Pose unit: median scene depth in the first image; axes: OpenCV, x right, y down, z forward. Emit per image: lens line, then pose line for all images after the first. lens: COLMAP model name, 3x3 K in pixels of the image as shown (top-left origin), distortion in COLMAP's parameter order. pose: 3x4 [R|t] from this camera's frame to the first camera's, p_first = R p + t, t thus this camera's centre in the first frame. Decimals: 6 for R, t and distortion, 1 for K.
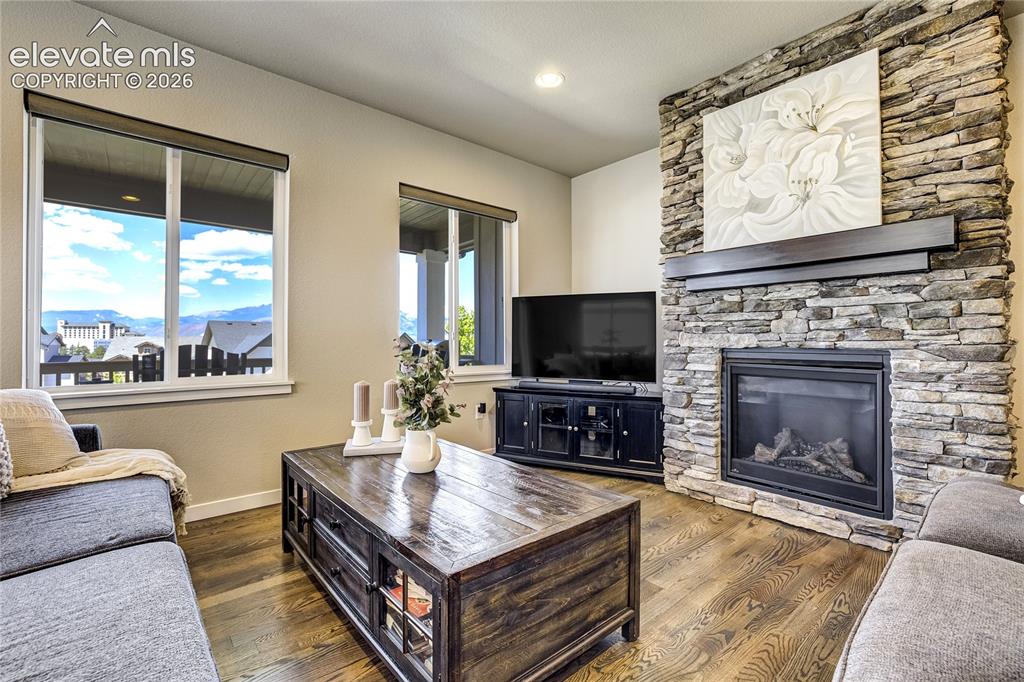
lens RADIAL K [[445.8, 0, 508.1], [0, 445.8, 338.2], [0, 0, 1]] dist [-0.004064, 0.000643]
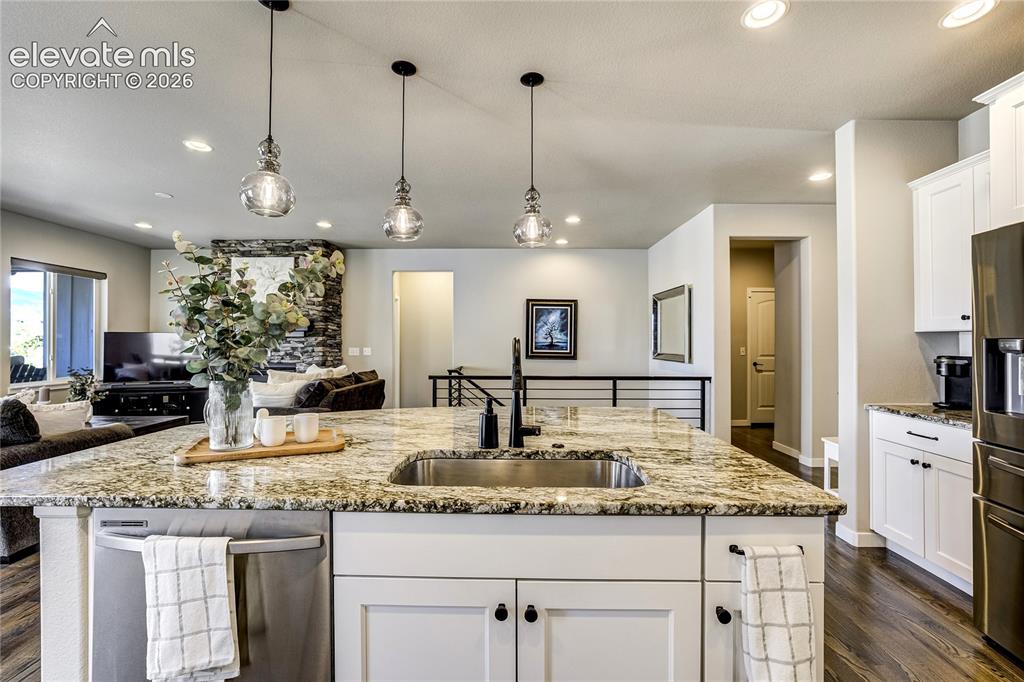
lens RADIAL K [[445.8, 0, 506.7], [0, 445.8, 332.3], [0, 0, 1]] dist [-0.004064, 0.000643]
pose [[0.655938, 0.016615, 0.754632, -0.367049], [-0.009912, 0.999861, -0.013398, -0.127317], [-0.754749, 0.001309, 0.656012, -1.653894]]
